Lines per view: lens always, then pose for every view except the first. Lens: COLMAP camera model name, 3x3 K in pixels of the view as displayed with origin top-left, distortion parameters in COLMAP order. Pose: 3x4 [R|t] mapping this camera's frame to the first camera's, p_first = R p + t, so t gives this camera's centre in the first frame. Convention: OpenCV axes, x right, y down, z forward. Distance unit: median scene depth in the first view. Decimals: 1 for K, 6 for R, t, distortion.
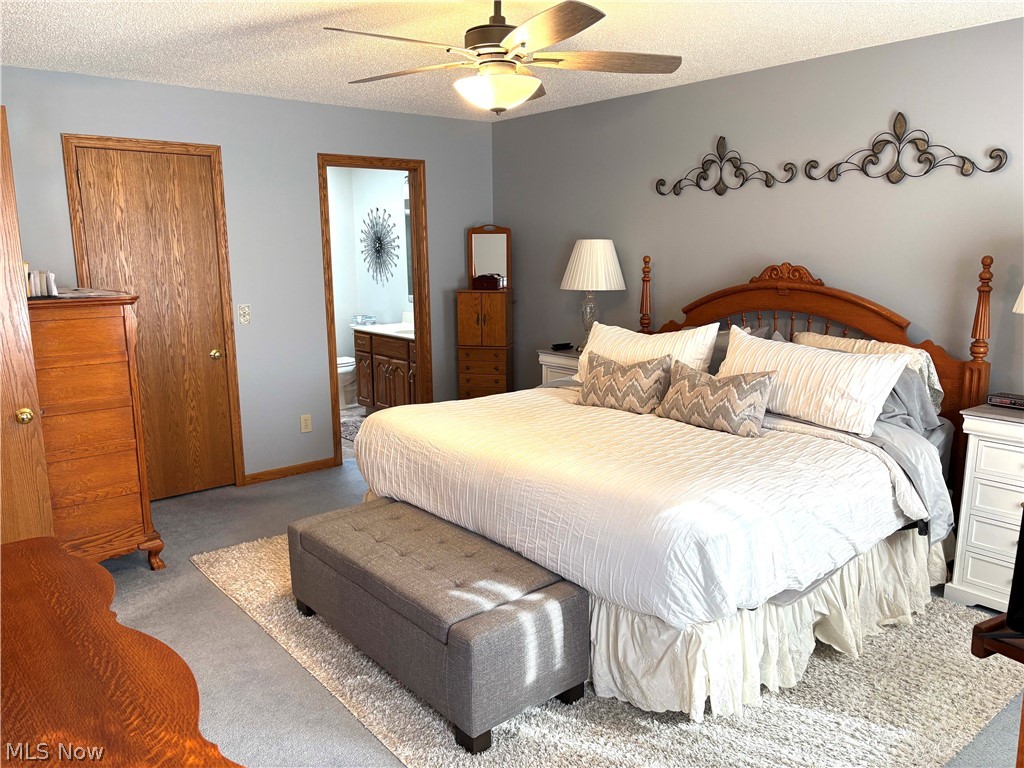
lens RADIAL K [[770.5, 0, 512.6], [0, 770.5, 385.4], [0, 0, 1]] dist [0.022346, -0.013078]
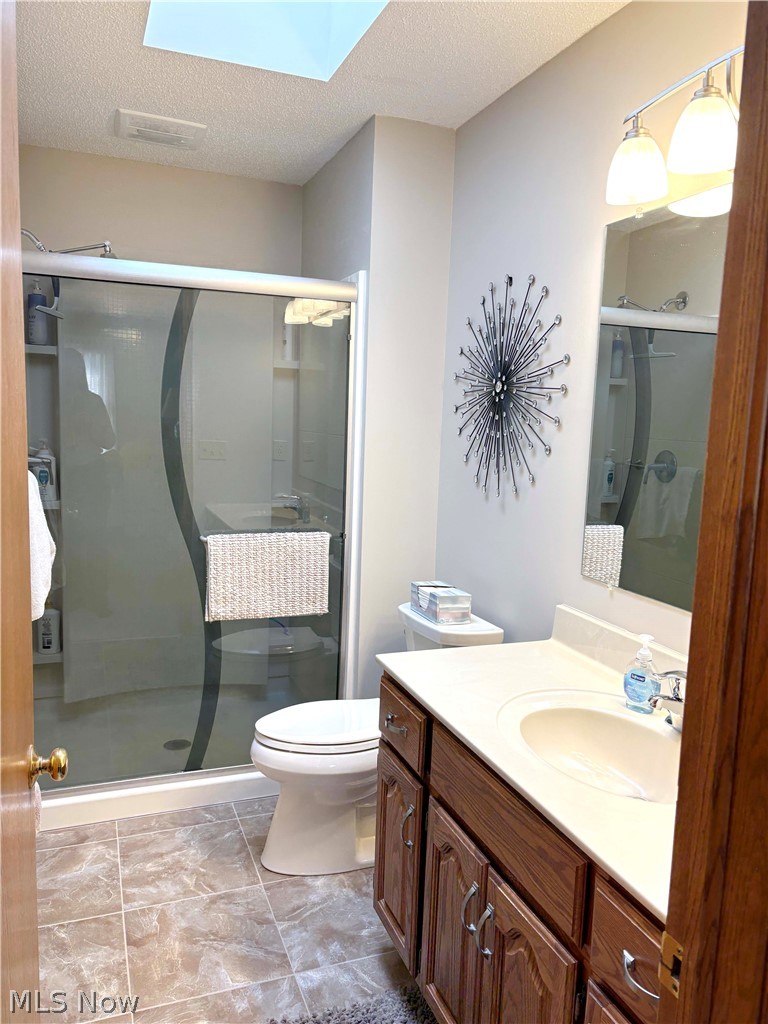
lens RADIAL K [[770.5, 0, 382.4], [0, 770.5, 513.5], [0, 0, 1]] dist [0.022346, -0.013078]
pose [[0.942075, 0.093980, -0.321966, -0.110173], [-0.114313, 0.992434, -0.044794, -0.107212], [0.315320, 0.079004, 0.945691, 0.674967]]
